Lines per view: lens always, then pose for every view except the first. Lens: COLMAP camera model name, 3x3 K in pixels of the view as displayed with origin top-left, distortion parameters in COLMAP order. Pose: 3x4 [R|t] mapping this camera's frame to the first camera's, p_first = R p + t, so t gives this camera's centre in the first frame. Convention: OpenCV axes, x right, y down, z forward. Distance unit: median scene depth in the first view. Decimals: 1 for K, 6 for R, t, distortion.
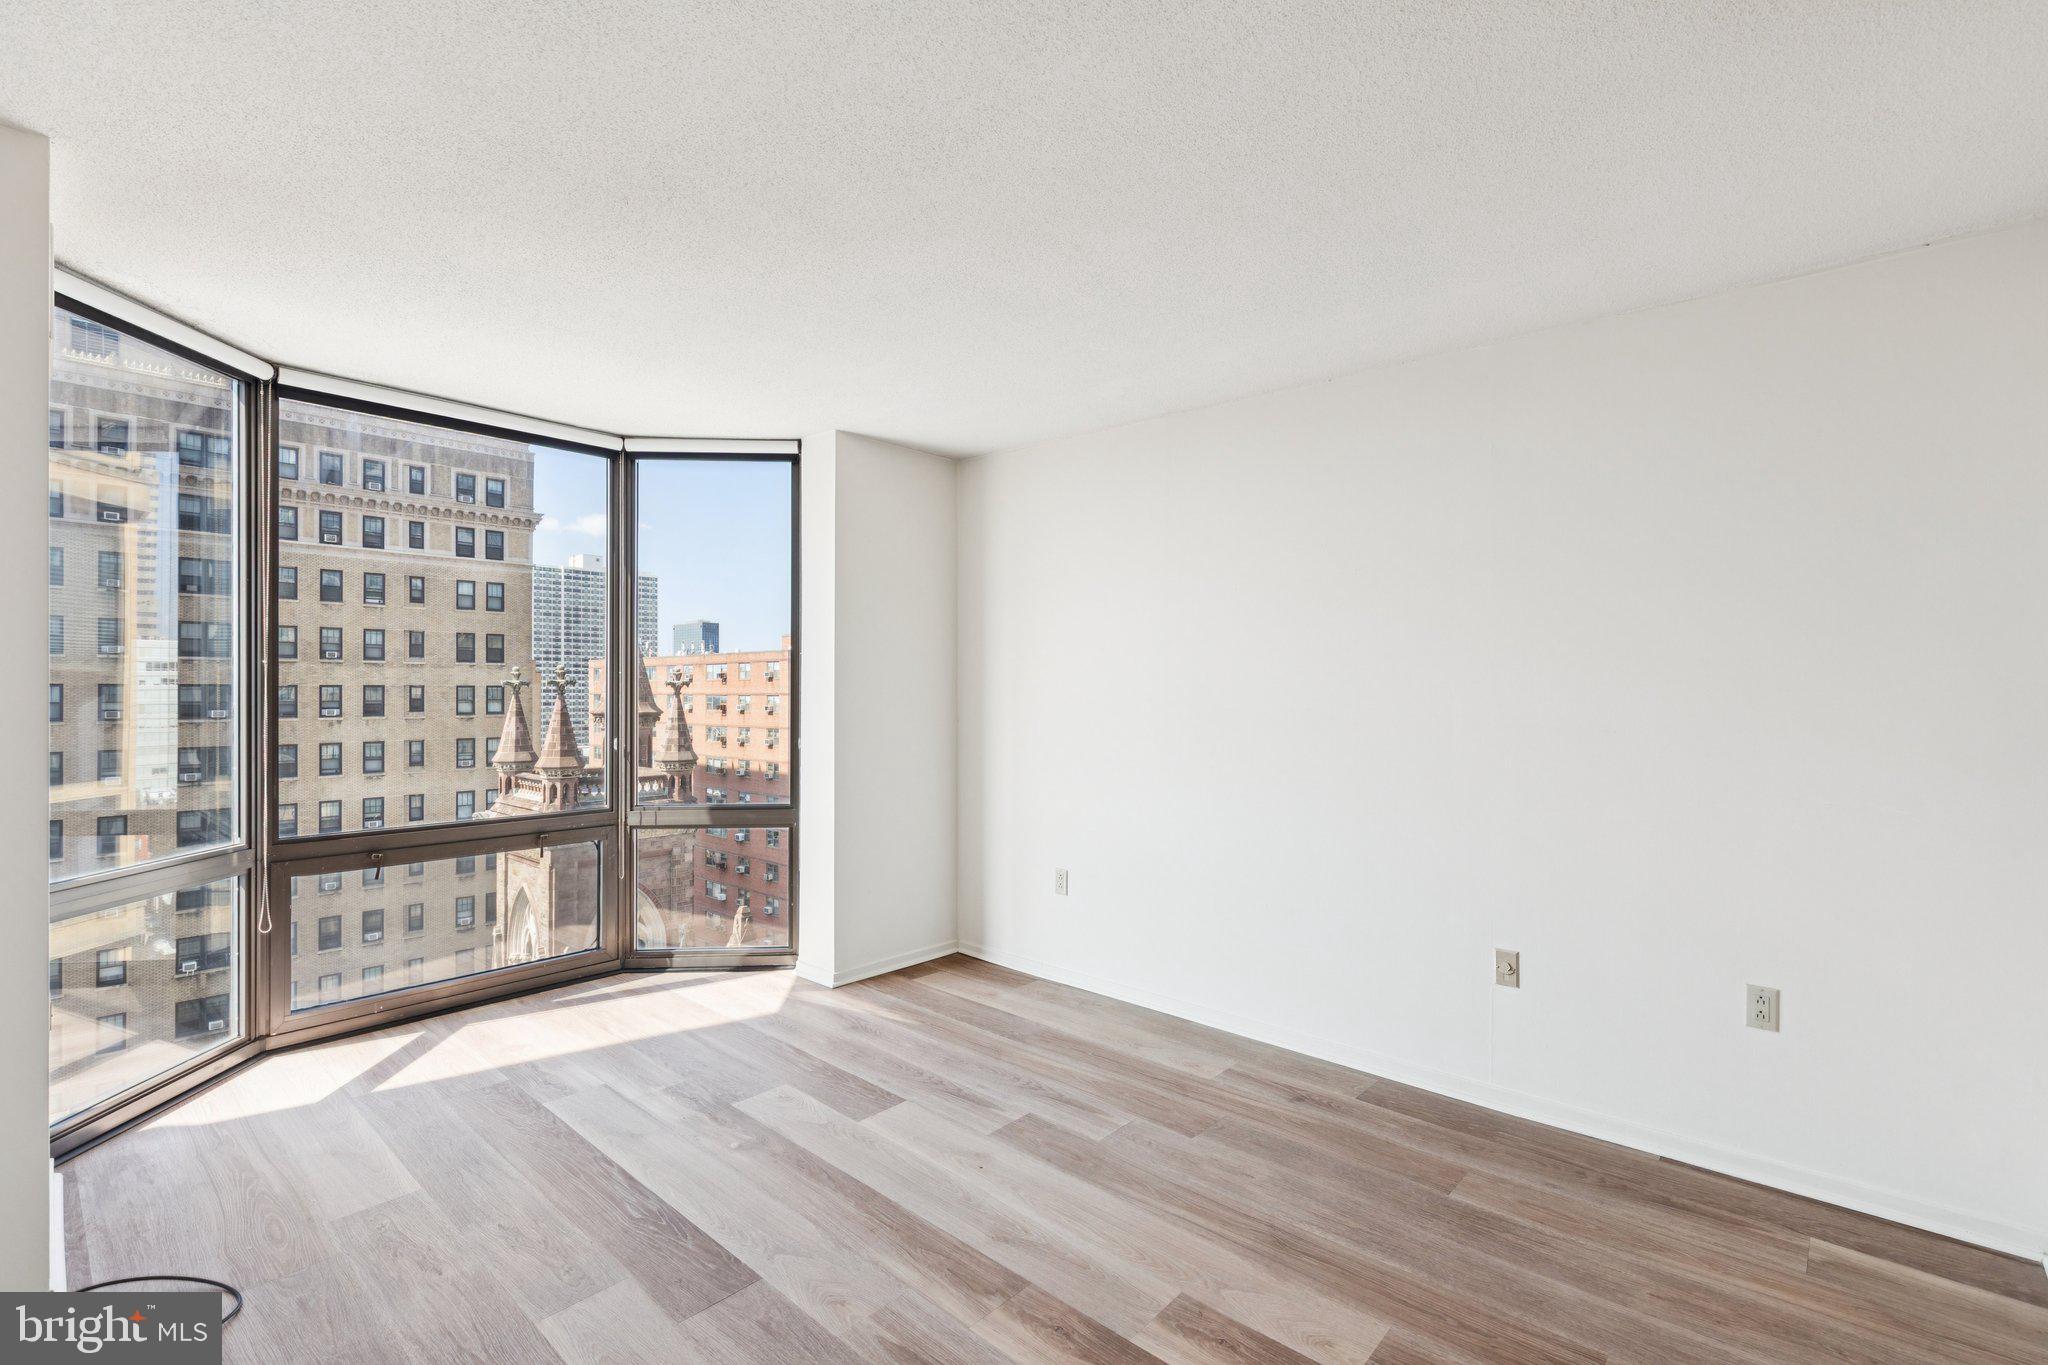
lens RADIAL K [[940.9, 0, 1003.9], [0, 940.9, 678.7], [0, 0, 1]] dist [0.007686, -0.000845]
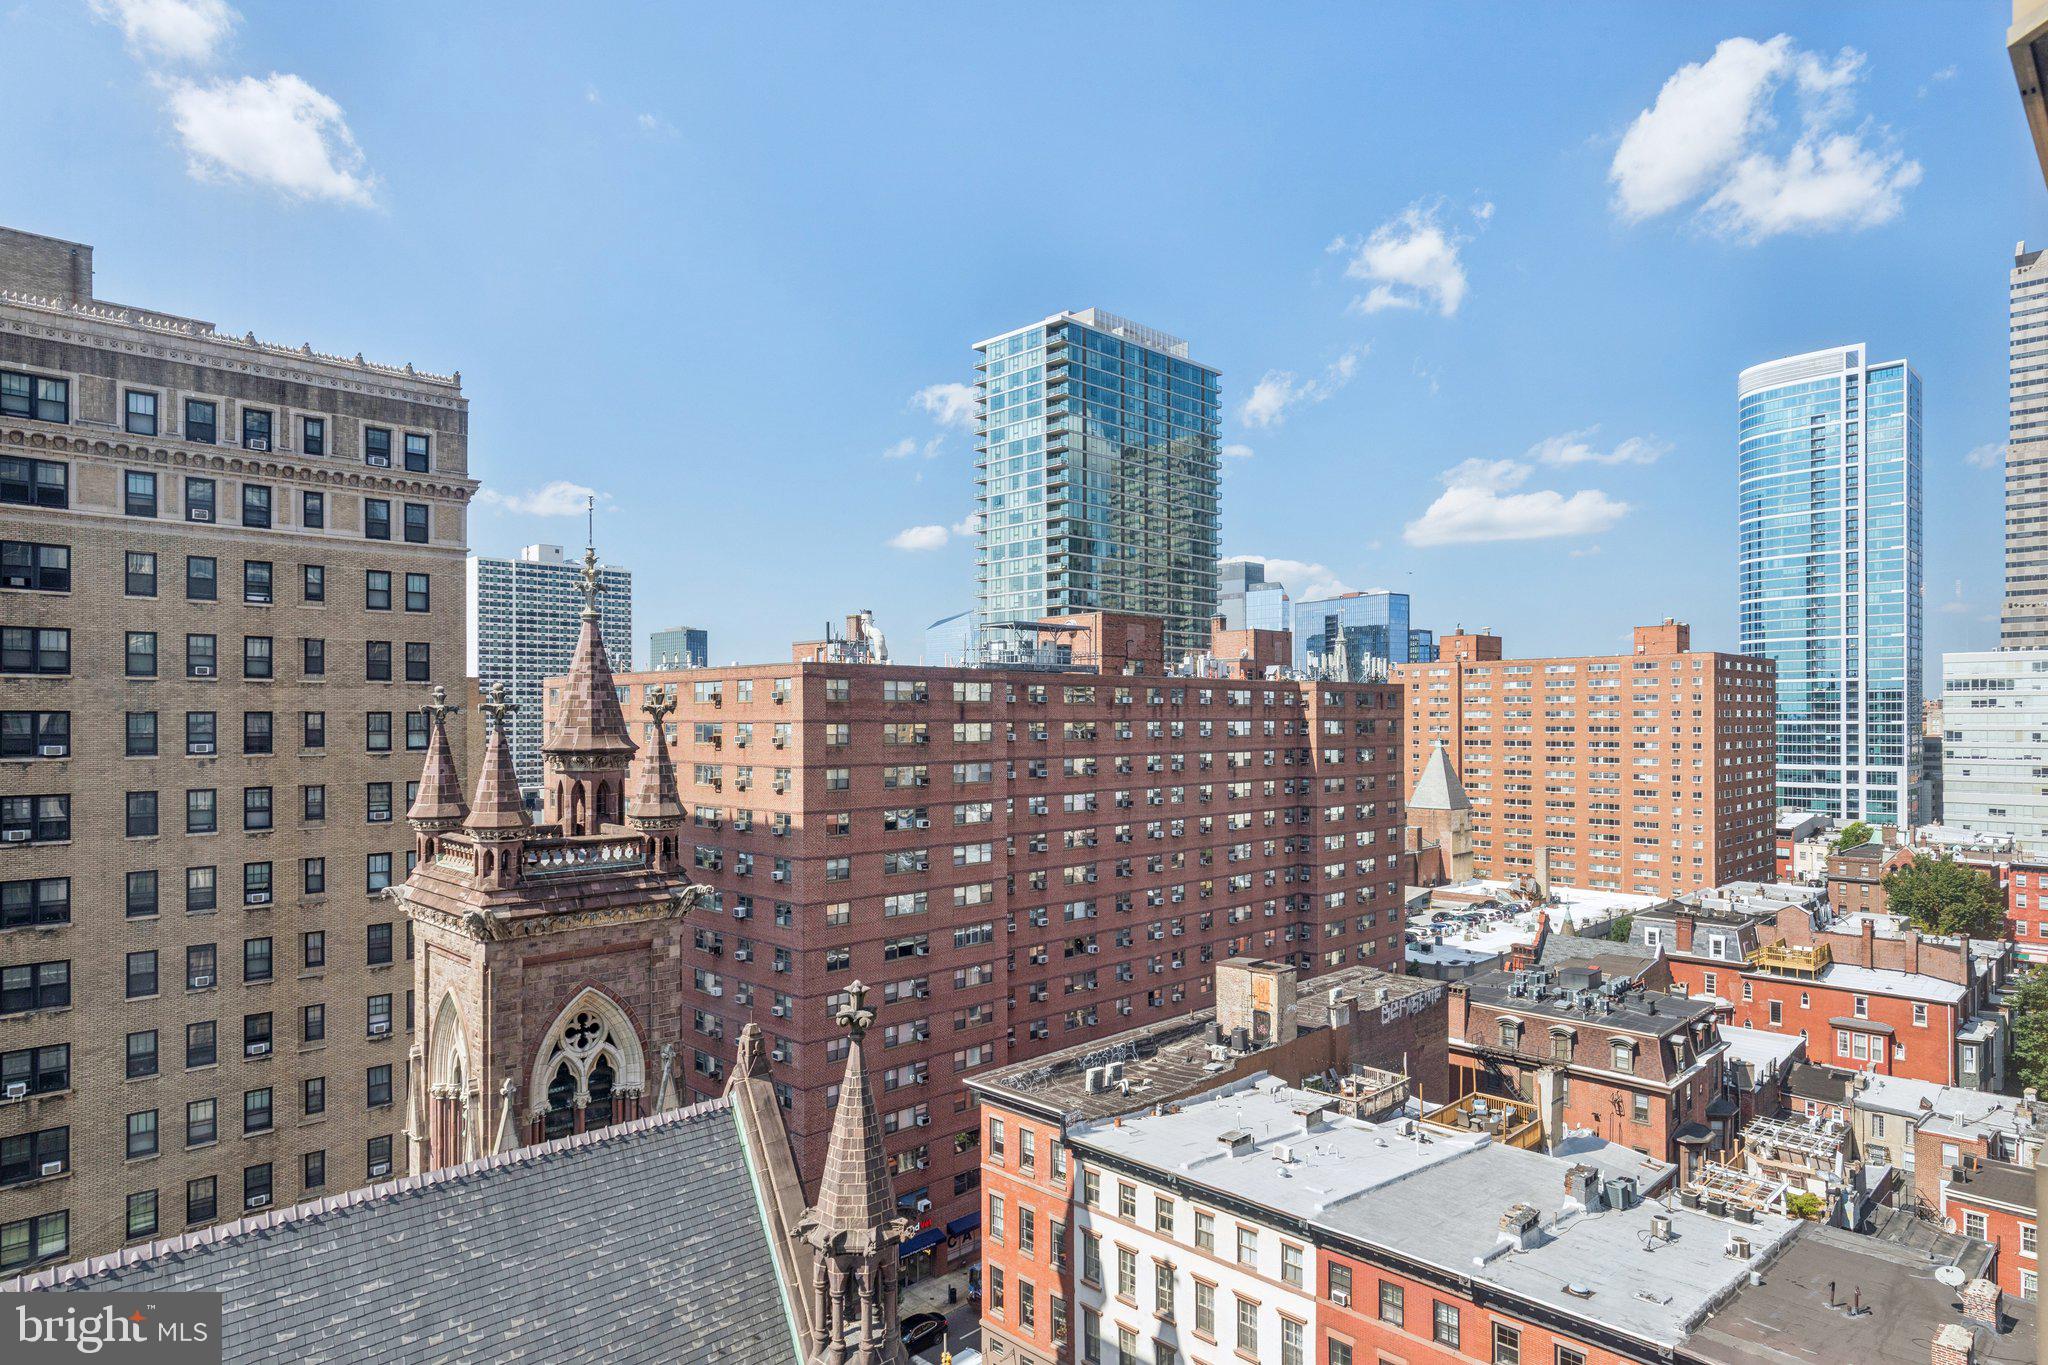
lens RADIAL K [[1184.7, 0, 1009.5], [0, 1184.7, 699.4], [0, 0, 1]] dist [-0.003799, -0.000736]
pose [[0.999062, -0.002677, -0.043229, -0.034522], [0.002683, 0.999996, 0.000090, -0.001095], [0.043228, -0.000206, 0.999065, 0.093941]]
